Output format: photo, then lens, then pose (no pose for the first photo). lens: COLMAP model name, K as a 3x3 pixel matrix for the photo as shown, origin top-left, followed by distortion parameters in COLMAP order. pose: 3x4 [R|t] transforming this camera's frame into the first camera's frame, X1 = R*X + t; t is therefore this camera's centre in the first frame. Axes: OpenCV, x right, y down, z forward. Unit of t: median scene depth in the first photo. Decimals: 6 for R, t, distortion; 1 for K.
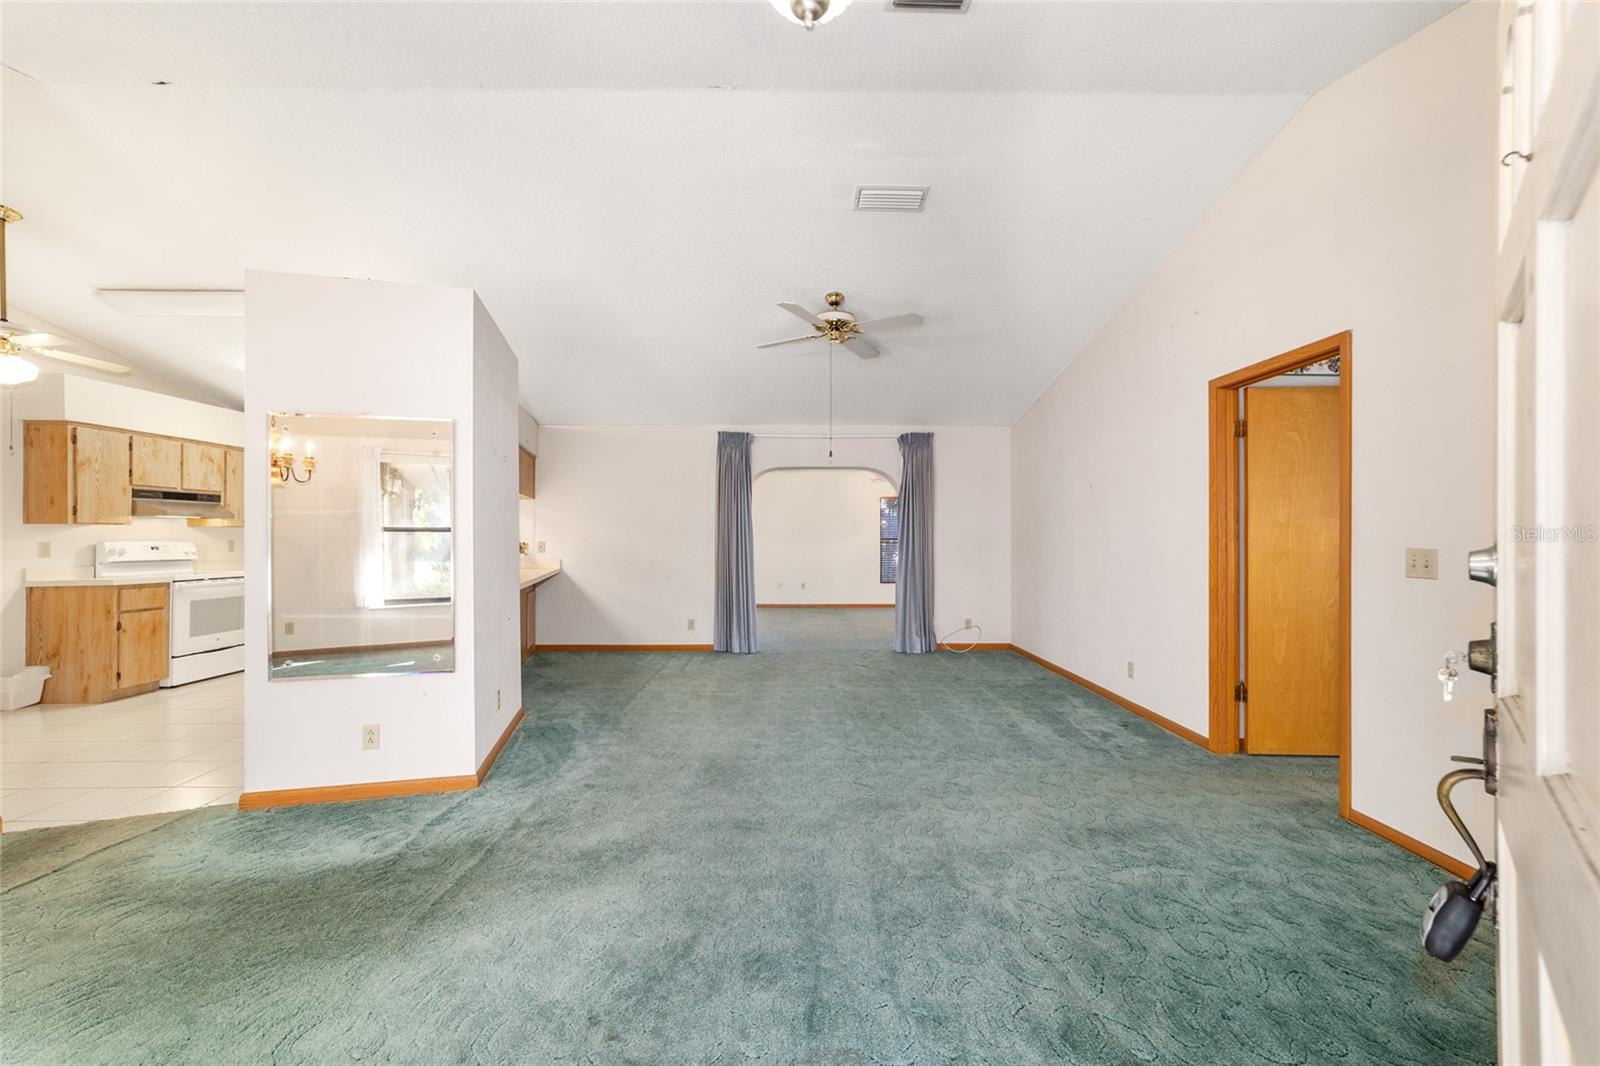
lens RADIAL K [[617.7, 0, 799.8], [0, 617.7, 531.8], [0, 0, 1]] dist [-0.013815, 0.007192]
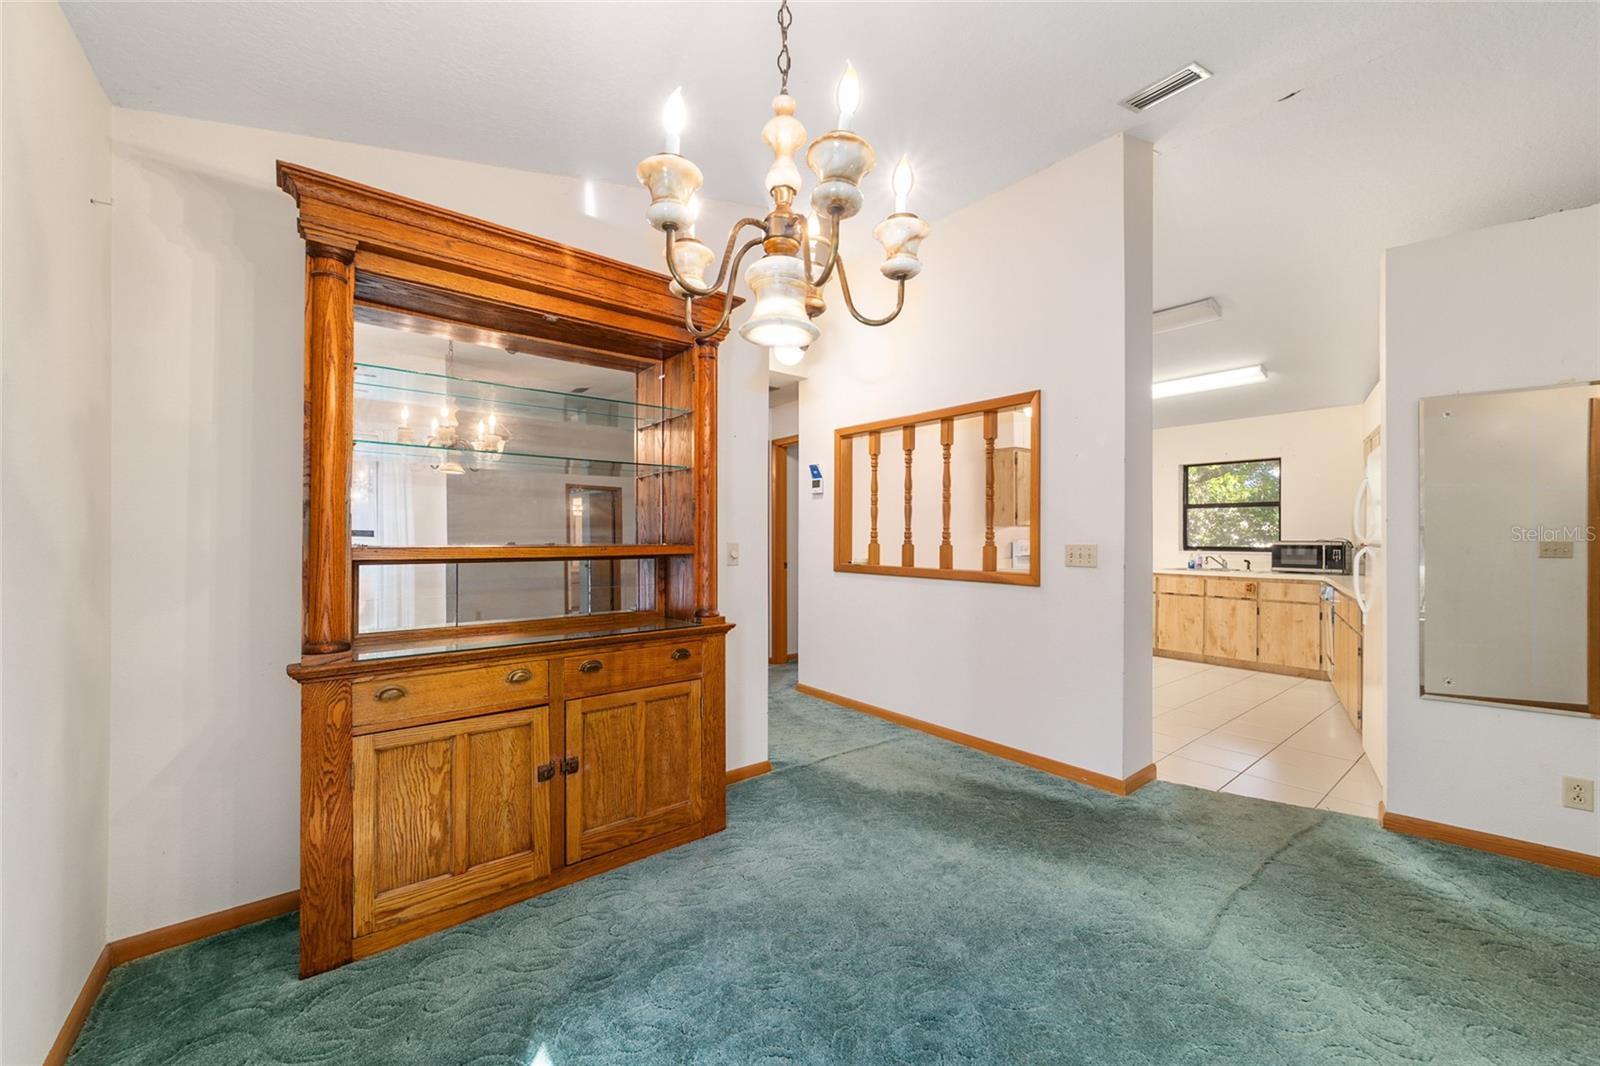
lens RADIAL K [[617.7, 0, 803.3], [0, 617.7, 532.5], [0, 0, 1]] dist [-0.013815, 0.007192]
pose [[0.621713, 0.002069, -0.783242, -0.439170], [-0.000649, 0.999998, 0.002126, -0.000877], [0.783245, -0.000813, 0.621713, -0.169909]]
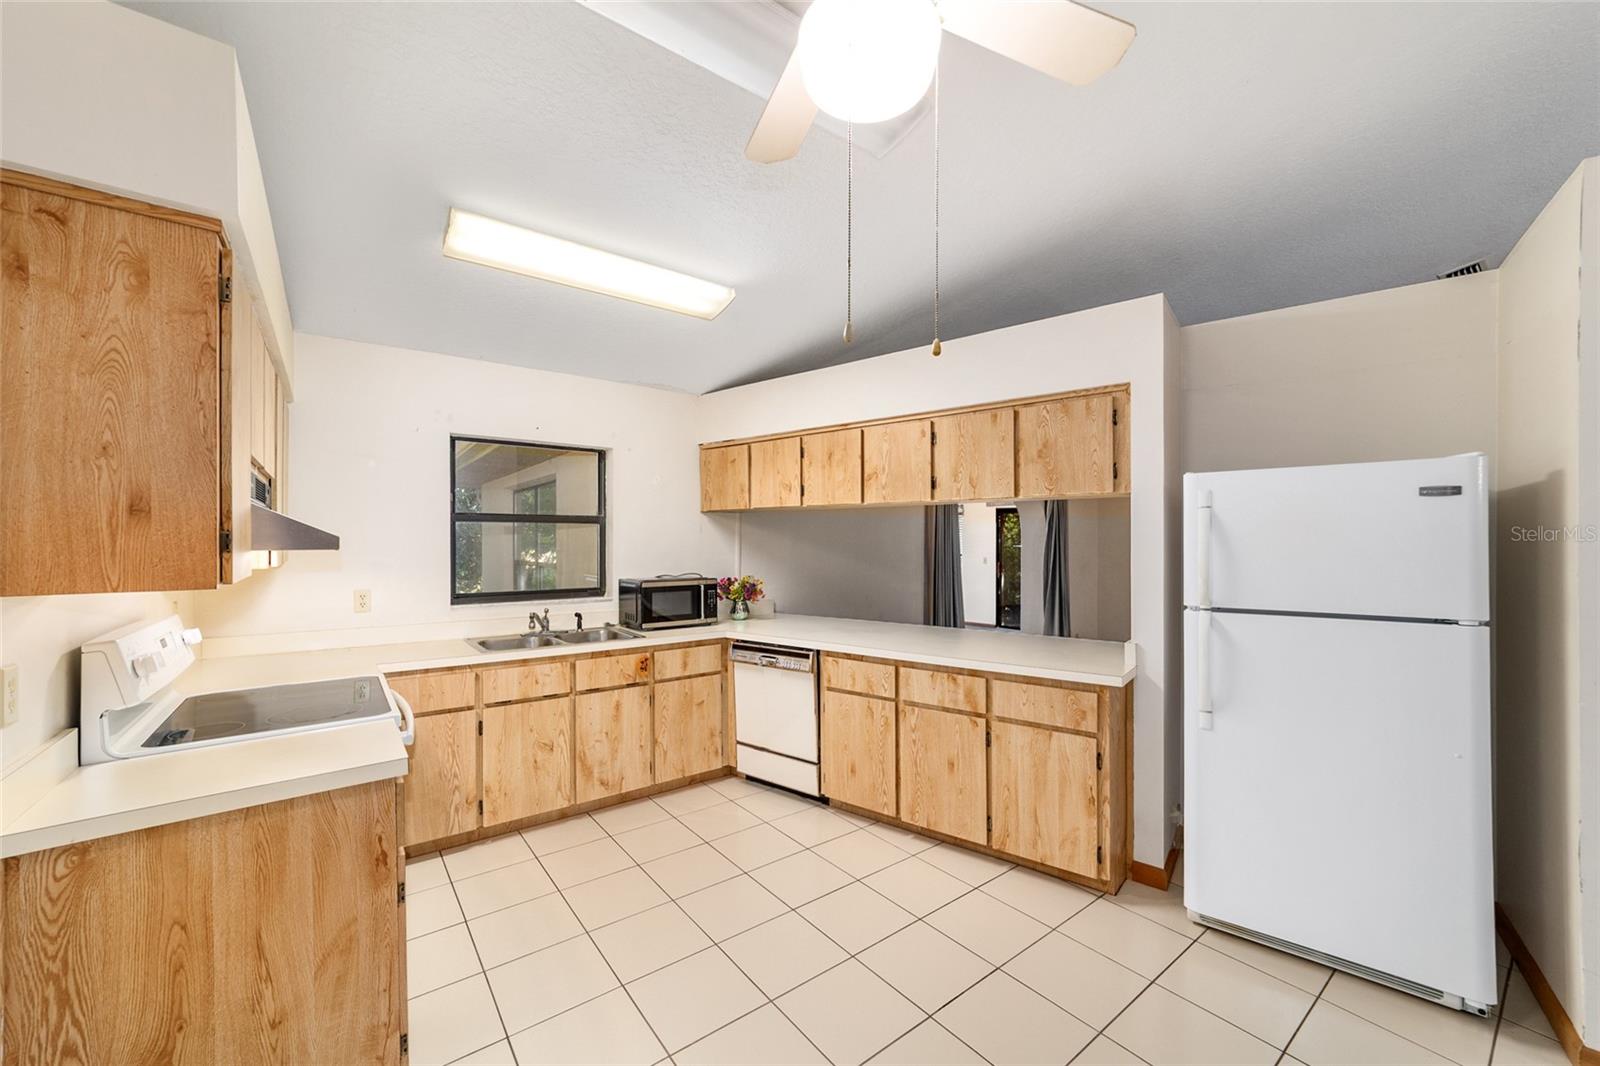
lens RADIAL K [[617.7, 0, 793.1], [0, 617.7, 542.2], [0, 0, 1]] dist [-0.013815, 0.007192]
pose [[0.804776, 0.001297, 0.593577, -1.146303], [-0.006151, 0.999962, 0.006154, -0.037970], [-0.593546, -0.008604, 0.804754, 0.619915]]
